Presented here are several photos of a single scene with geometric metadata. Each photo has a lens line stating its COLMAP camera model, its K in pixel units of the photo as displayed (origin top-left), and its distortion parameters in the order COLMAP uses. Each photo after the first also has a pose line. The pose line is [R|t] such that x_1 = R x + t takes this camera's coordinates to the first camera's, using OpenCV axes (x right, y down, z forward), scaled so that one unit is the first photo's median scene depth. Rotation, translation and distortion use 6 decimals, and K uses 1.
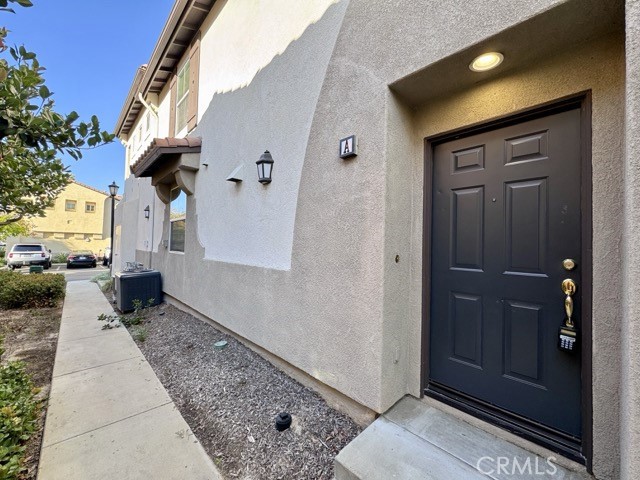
lens RADIAL K [[255.9, 0, 320.8], [0, 255.9, 239.8], [0, 0, 1]] dist [-0.002539, 0.000243]
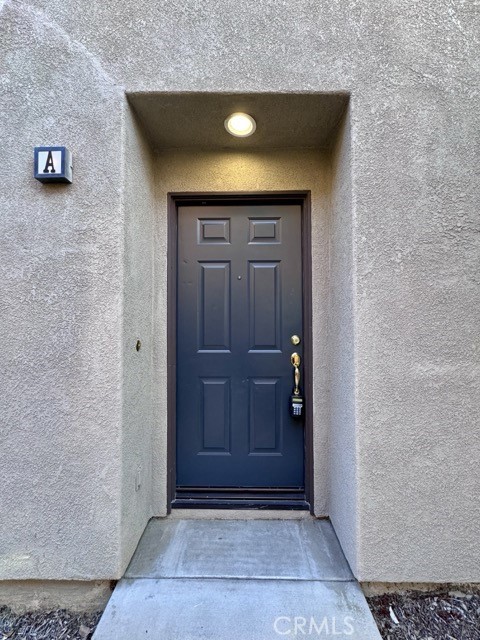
lens RADIAL K [[255.9, 0, 239.6], [0, 255.9, 319.0], [0, 0, 1]] dist [-0.002539, 0.000243]
pose [[0.709451, -0.013061, 0.704633, -0.008525], [0.003368, 0.999880, 0.015143, -0.012378], [-0.704746, -0.008370, 0.709410, 0.298819]]
